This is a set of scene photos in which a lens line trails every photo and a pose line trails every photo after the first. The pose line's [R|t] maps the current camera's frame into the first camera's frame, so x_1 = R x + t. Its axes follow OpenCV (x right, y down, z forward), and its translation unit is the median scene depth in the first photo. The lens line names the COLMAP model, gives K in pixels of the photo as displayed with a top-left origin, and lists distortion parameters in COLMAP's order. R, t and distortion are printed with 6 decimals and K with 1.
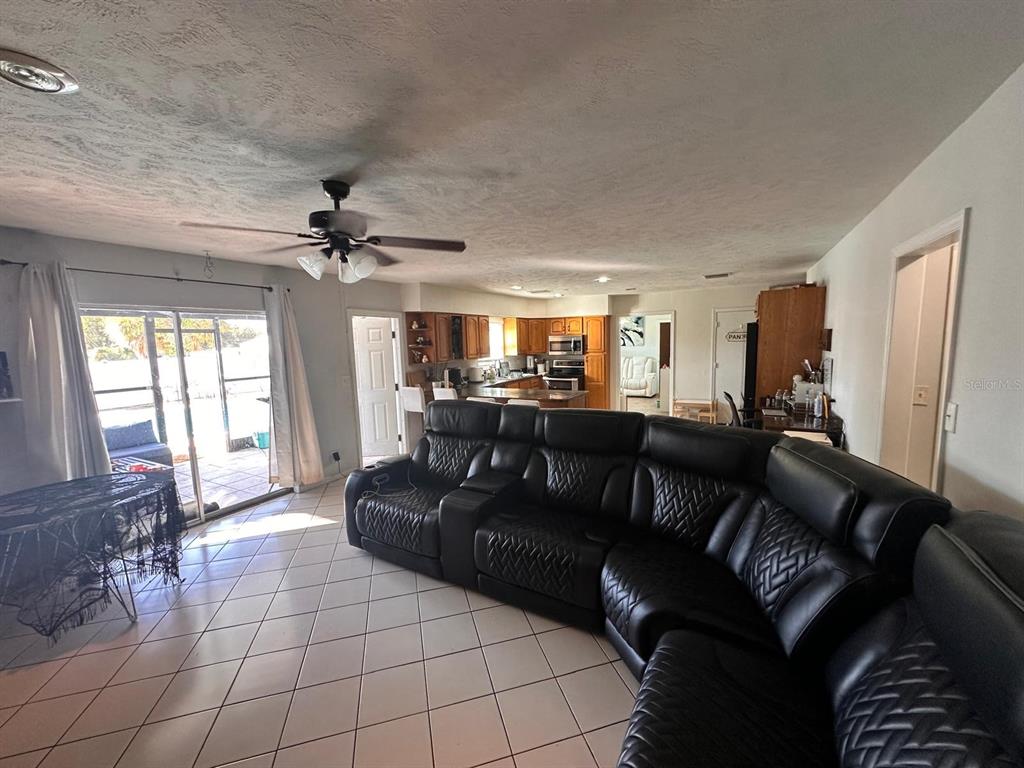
lens RADIAL K [[409.6, 0, 512.1], [0, 409.6, 385.5], [0, 0, 1]] dist [-0.000599, 0.000095]
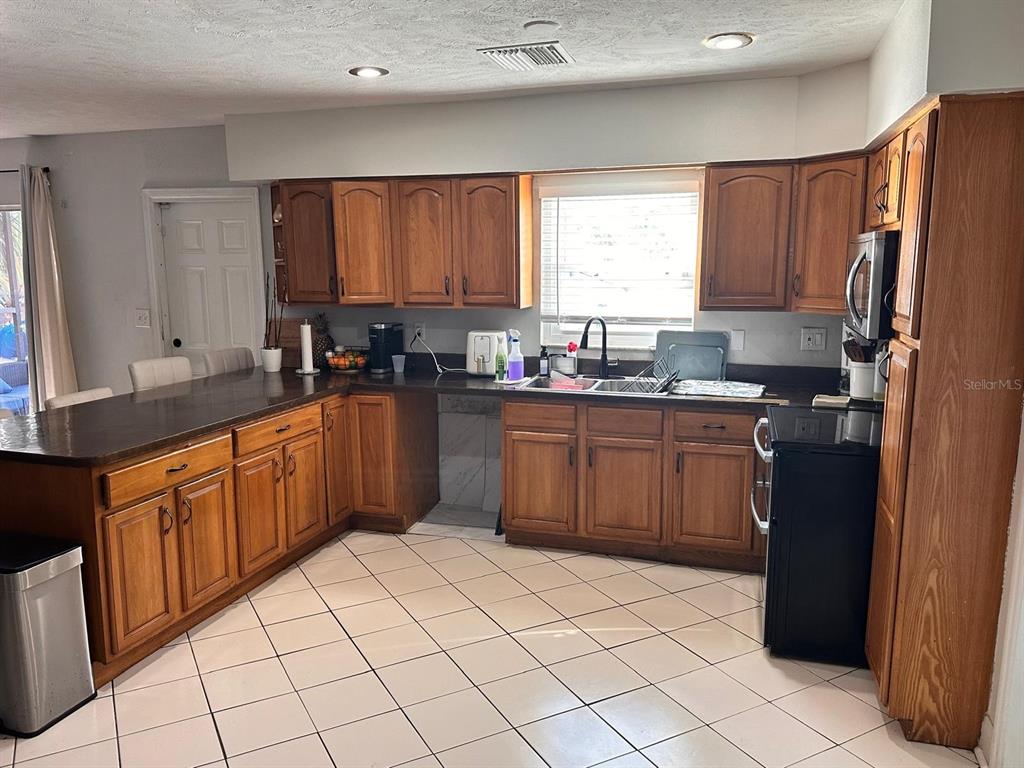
lens RADIAL K [[781.9, 0, 512.0], [0, 781.9, 384.0], [0, 0, 1]] dist [0.184087, -0.342112]
pose [[0.218512, 0.182628, -0.958592, 0.483720], [-0.108977, 0.980753, 0.162009, -0.096837], [0.969730, 0.069064, 0.234209, 0.762530]]
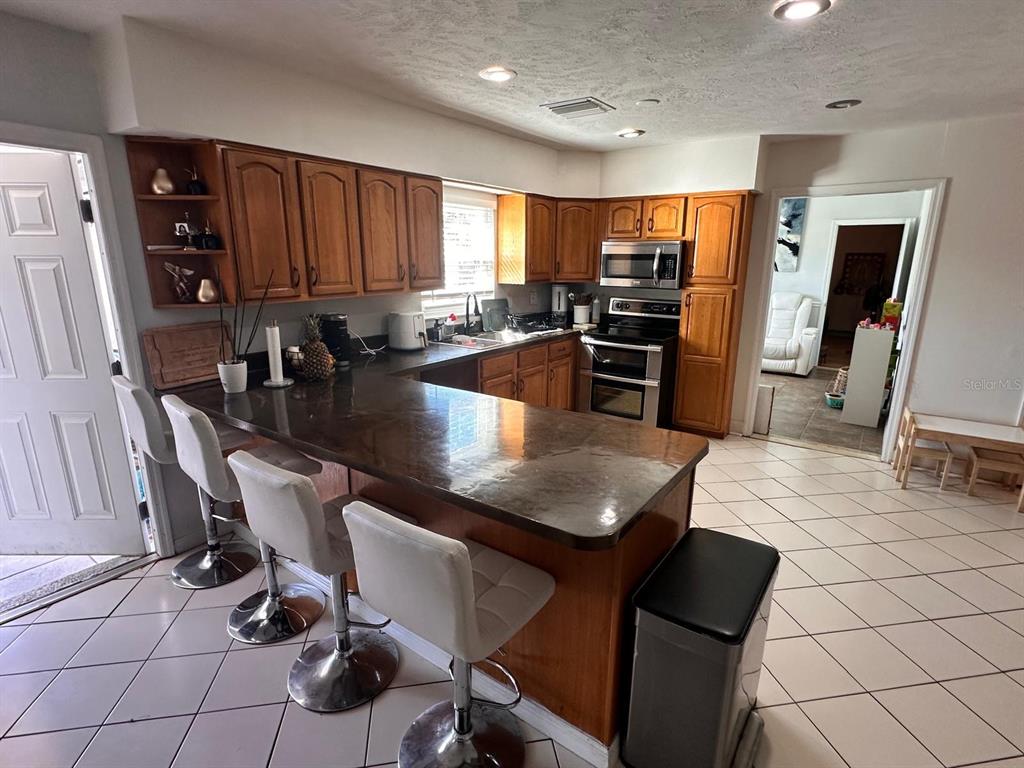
lens RADIAL K [[519.3, 0, 513.5], [0, 519.3, 390.2], [0, 0, 1]] dist [-0.002257, -0.000036]
pose [[0.993119, 0.059241, -0.101025, 0.062914], [-0.044306, 0.988564, 0.144144, -0.041432], [0.108409, -0.138676, 0.984386, 0.438759]]
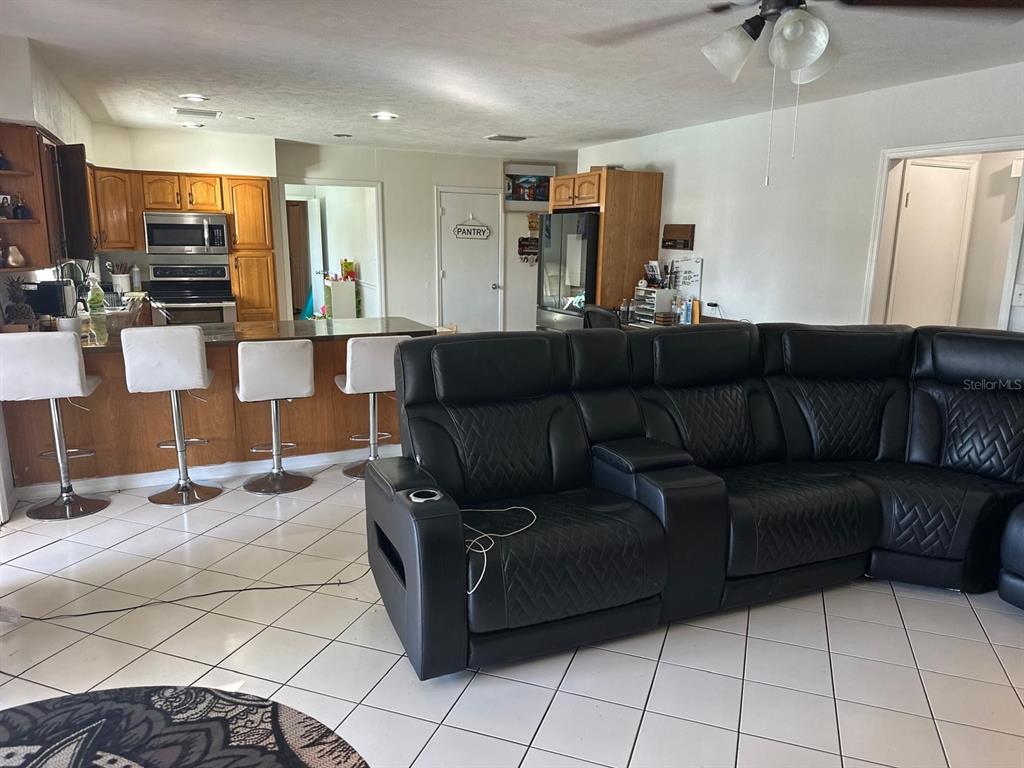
lens RADIAL K [[719.2, 0, 517.0], [0, 719.2, 384.5], [0, 0, 1]] dist [0.070863, -0.095935]
pose [[0.582348, -0.129715, 0.802524, -0.358235], [0.057719, 0.991294, 0.118343, -0.001585], [-0.810888, -0.022596, 0.584765, 0.189037]]
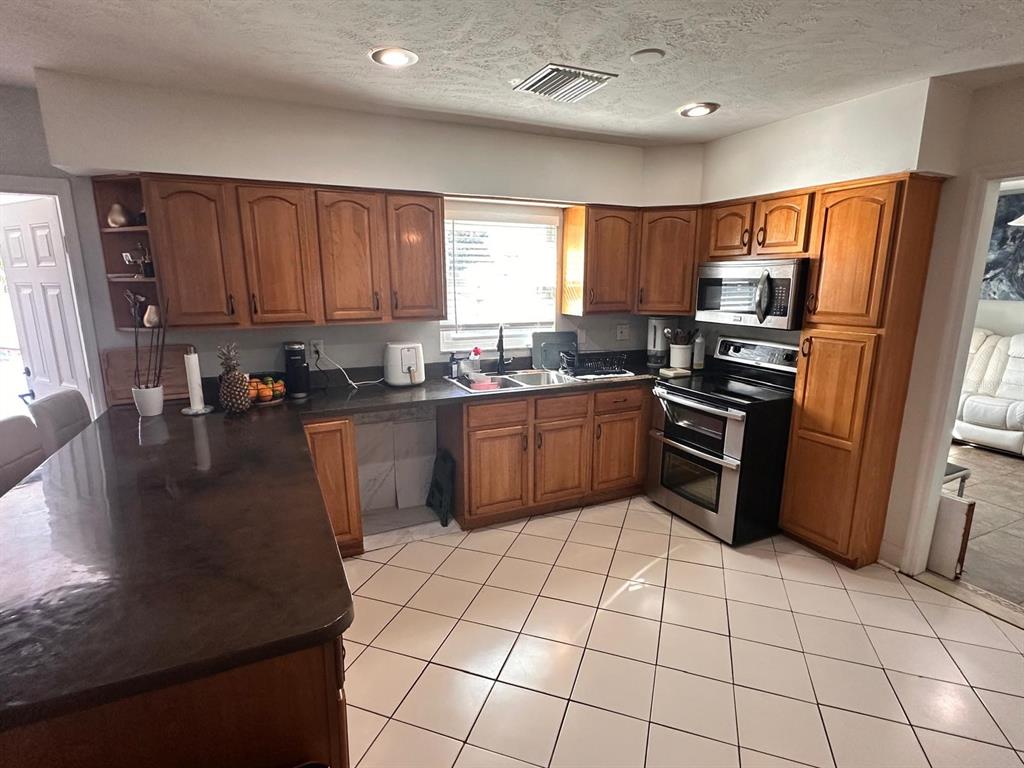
lens RADIAL K [[519.3, 0, 513.5], [0, 519.3, 390.2], [0, 0, 1]] dist [-0.002257, -0.000036]
pose [[0.816170, 0.149966, -0.558011, 0.221871], [-0.087820, 0.986708, 0.136731, -0.066228], [0.571099, -0.062591, 0.818491, 0.594571]]
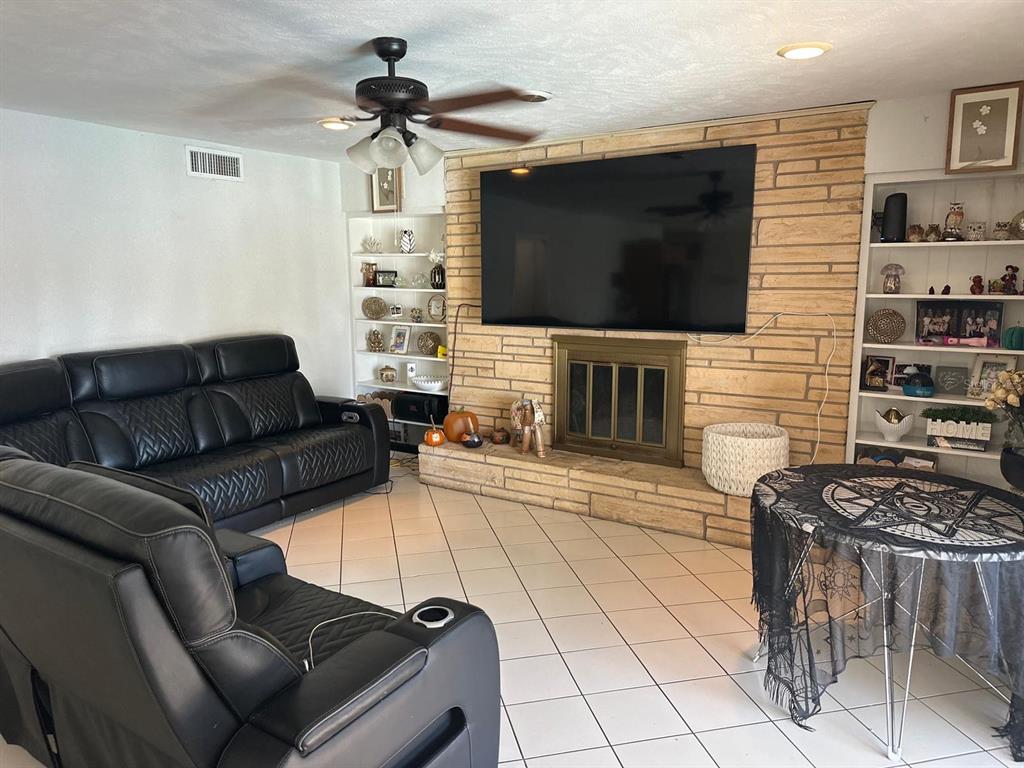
lens RADIAL K [[719.2, 0, 517.0], [0, 719.2, 384.5], [0, 0, 1]] dist [0.070863, -0.095935]
pose [[-0.998171, 0.027424, 0.053877, -0.182792], [0.040586, 0.964488, 0.260989, -0.057882], [-0.044806, 0.262698, -0.963837, 0.611252]]
